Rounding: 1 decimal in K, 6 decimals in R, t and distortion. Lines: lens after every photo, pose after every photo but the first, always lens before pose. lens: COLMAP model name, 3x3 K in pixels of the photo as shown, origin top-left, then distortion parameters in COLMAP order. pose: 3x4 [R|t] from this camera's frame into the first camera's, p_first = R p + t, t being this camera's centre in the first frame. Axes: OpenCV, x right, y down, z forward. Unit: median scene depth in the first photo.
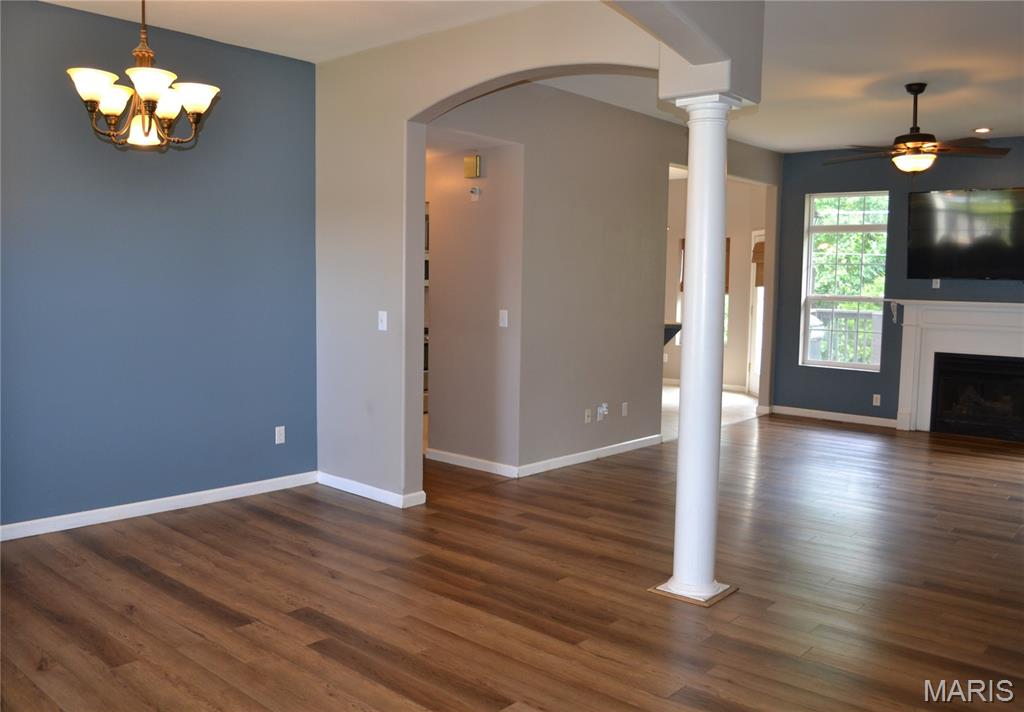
lens RADIAL K [[861.2, 0, 473.2], [0, 861.2, 375.5], [0, 0, 1]] dist [-0.094655, 0.010558]
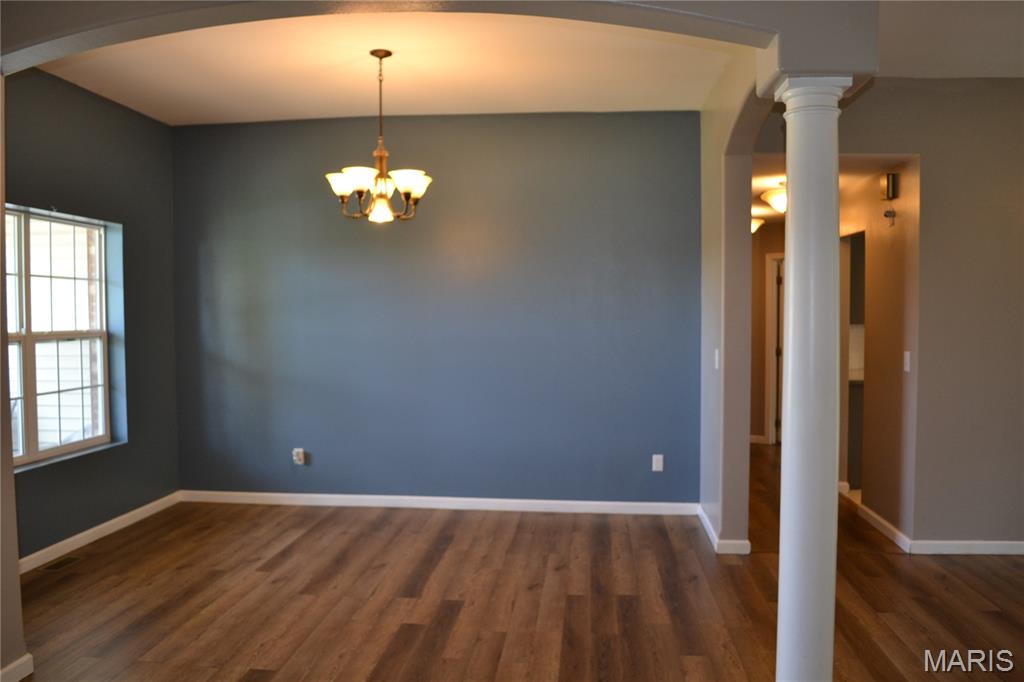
lens RADIAL K [[805.7, 0, 493.1], [0, 805.7, 340.7], [0, 0, 1]] dist [-0.072520, -0.004147]
pose [[0.596843, 0.012261, -0.802265, 0.648802], [-0.077241, 0.996117, -0.042240, -0.034007], [0.798632, 0.087178, 0.595472, 0.335003]]
